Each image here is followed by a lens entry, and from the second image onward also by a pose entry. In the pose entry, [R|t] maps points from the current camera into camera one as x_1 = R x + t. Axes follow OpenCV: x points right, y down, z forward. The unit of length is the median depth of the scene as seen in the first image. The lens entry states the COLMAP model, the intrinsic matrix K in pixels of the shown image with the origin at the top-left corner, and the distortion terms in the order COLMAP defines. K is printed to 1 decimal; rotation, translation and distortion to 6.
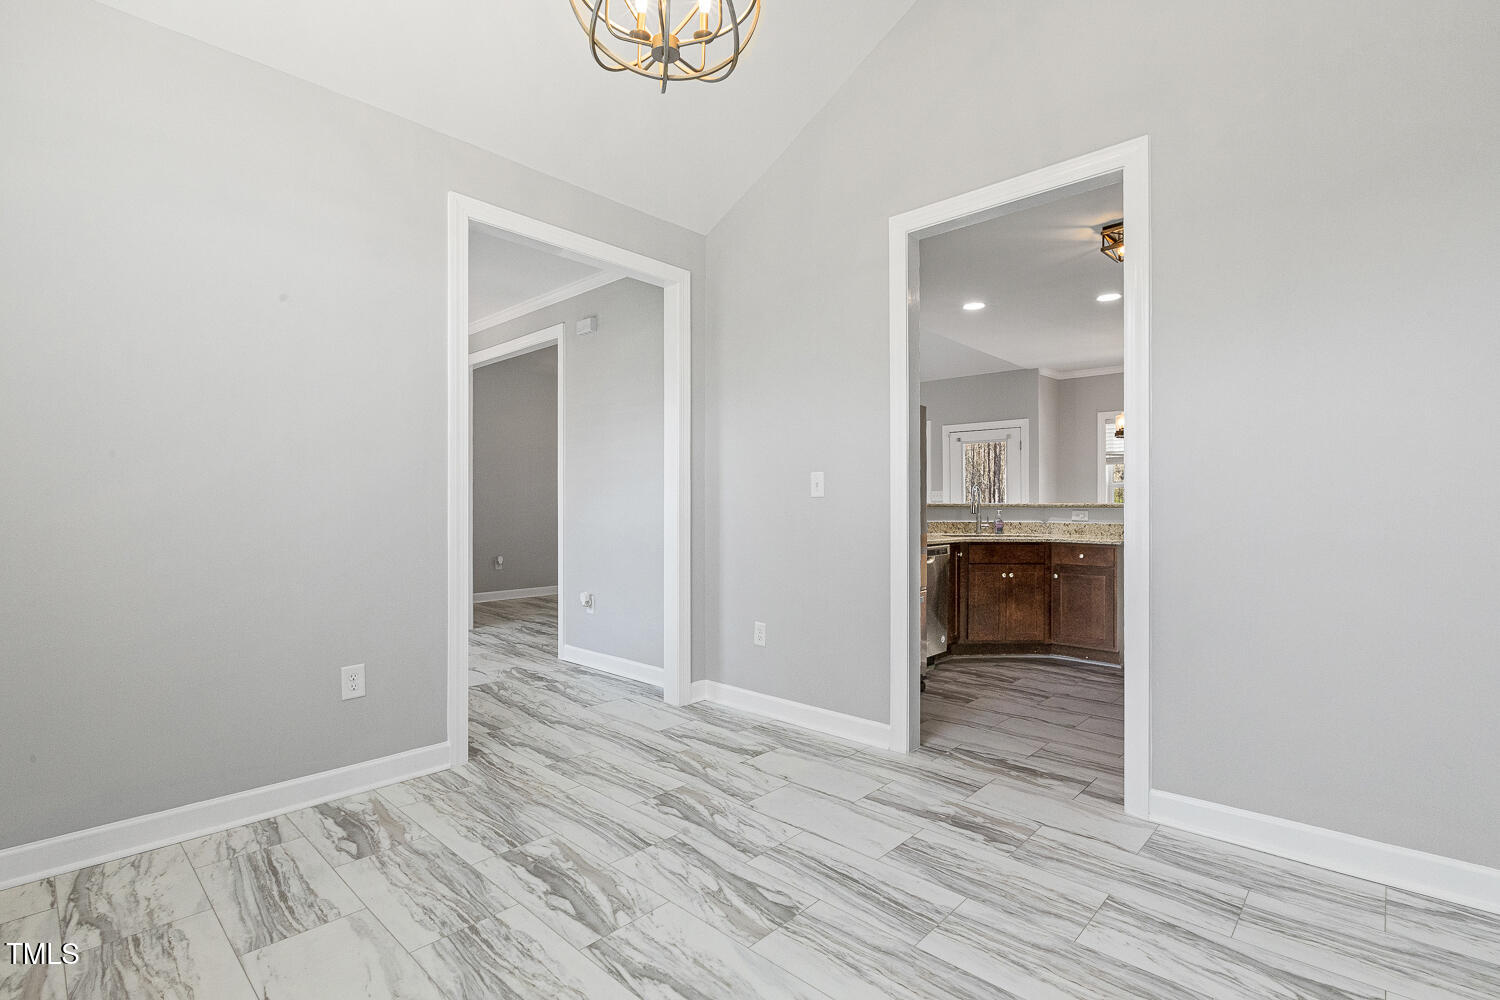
lens RADIAL K [[689.6, 0, 736.1], [0, 689.6, 505.6], [0, 0, 1]] dist [-0.007517, -0.001485]
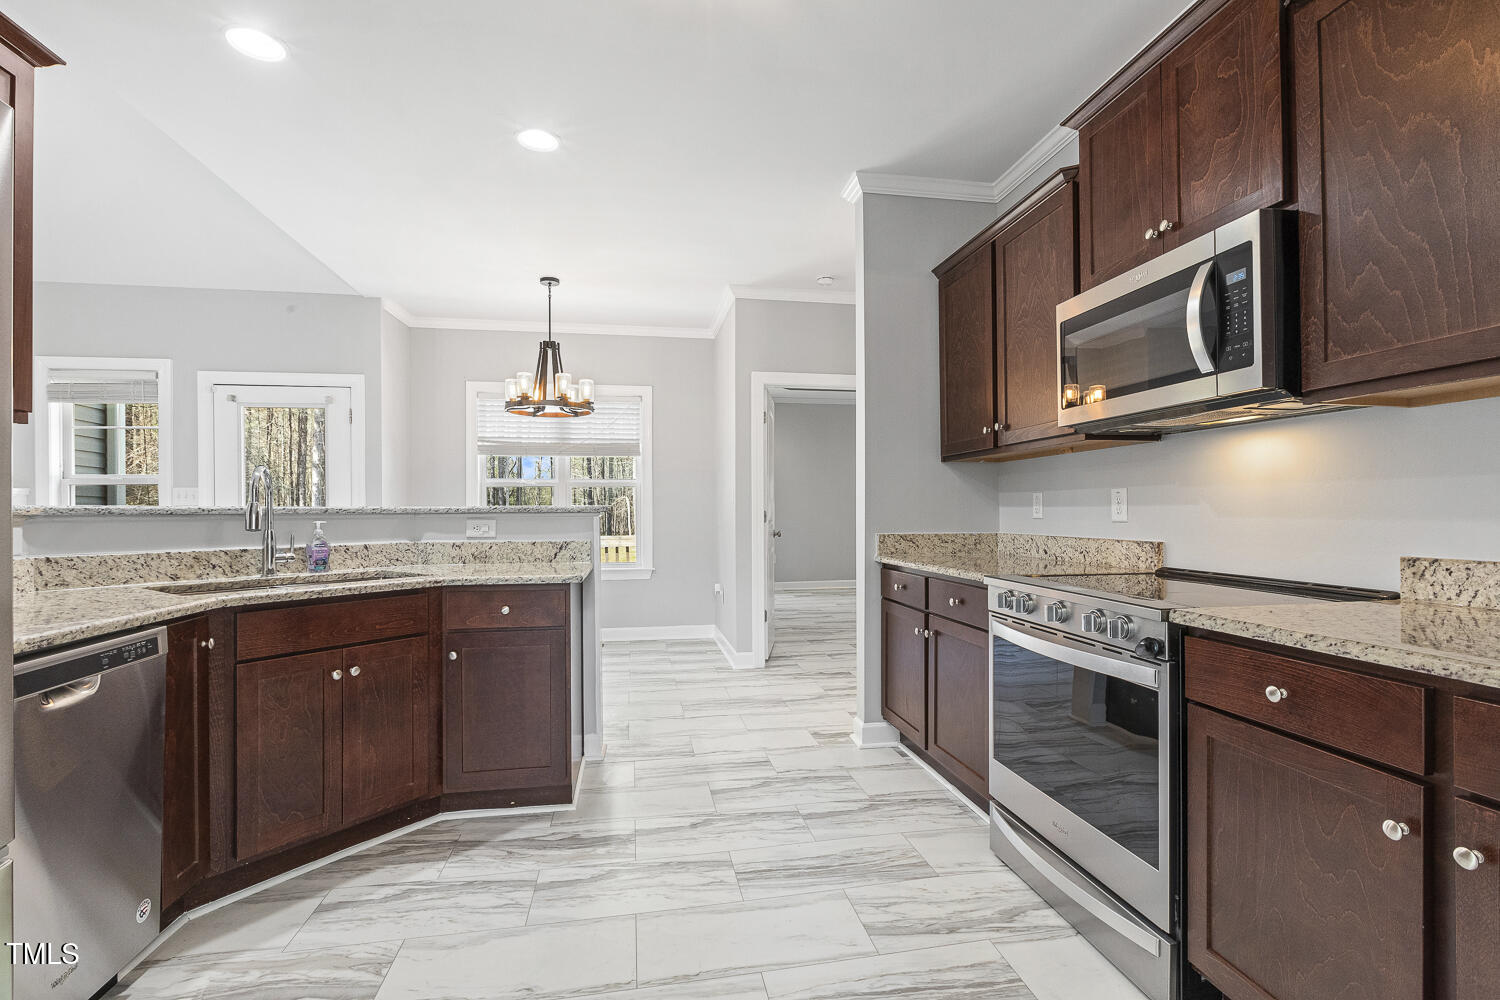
lens RADIAL K [[689.6, 0, 755.5], [0, 689.6, 498.7], [0, 0, 1]] dist [-0.007517, -0.001485]
pose [[0.583966, 0.008677, 0.811732, 0.180241], [0.011537, 0.999753, -0.018987, 0.004072], [-0.811696, 0.020453, 0.583722, 0.499176]]
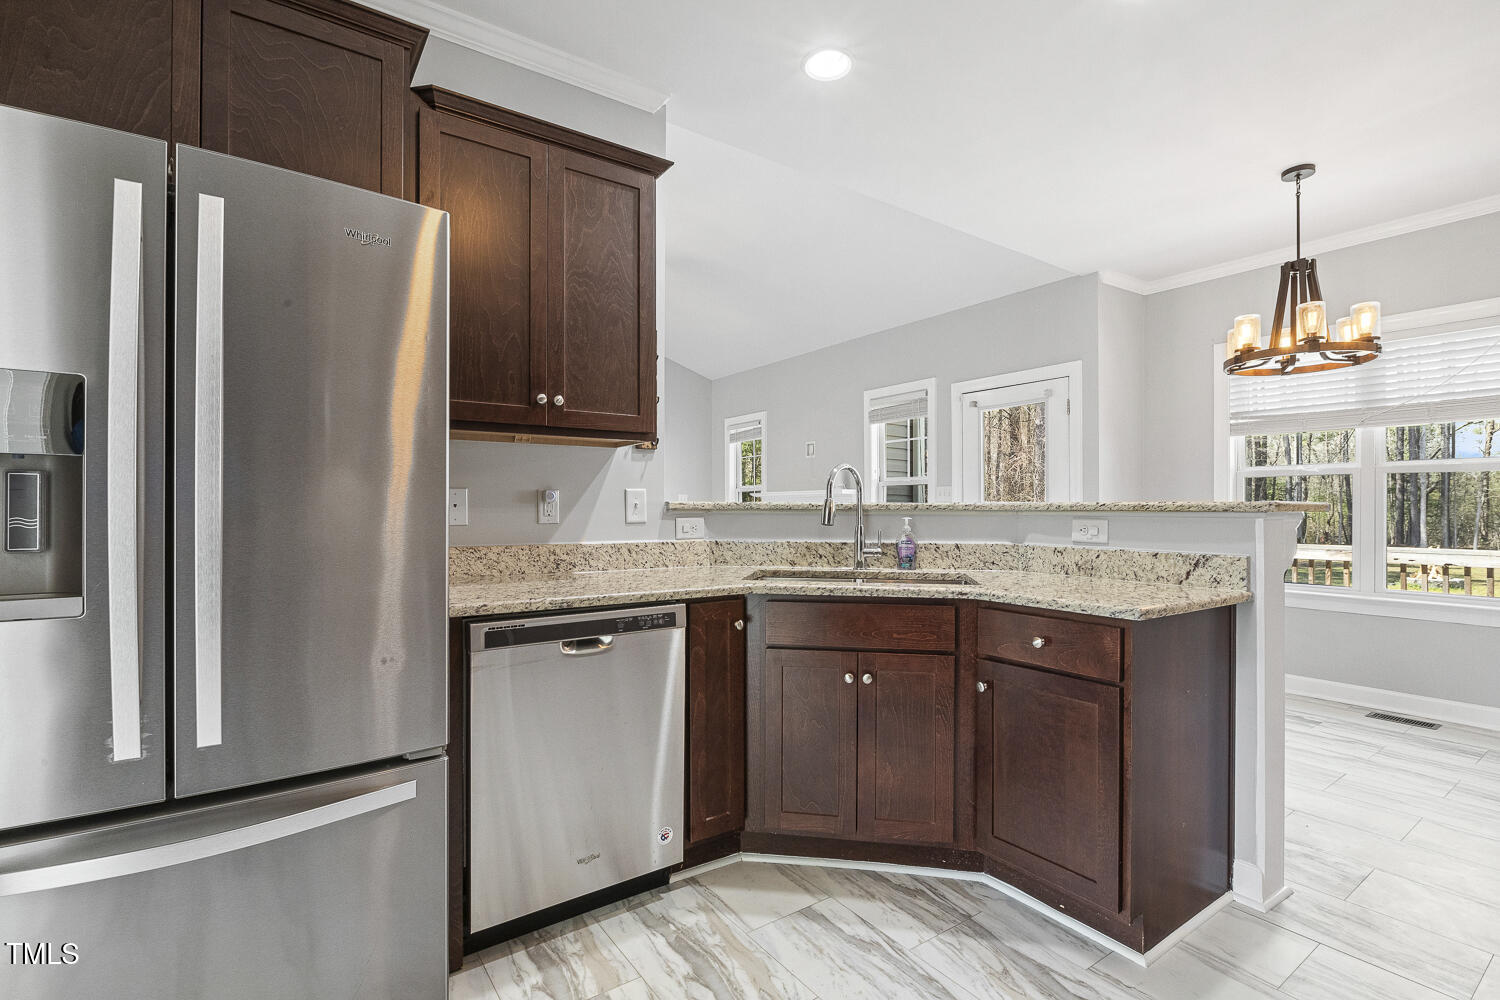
lens RADIAL K [[689.6, 0, 746.0], [0, 689.6, 506.6], [0, 0, 1]] dist [-0.007517, -0.001485]
pose [[0.980851, -0.000037, -0.194761, 0.373901], [-0.001497, 0.999969, -0.007729, 0.003414], [0.194755, 0.007873, 0.980820, 0.541151]]
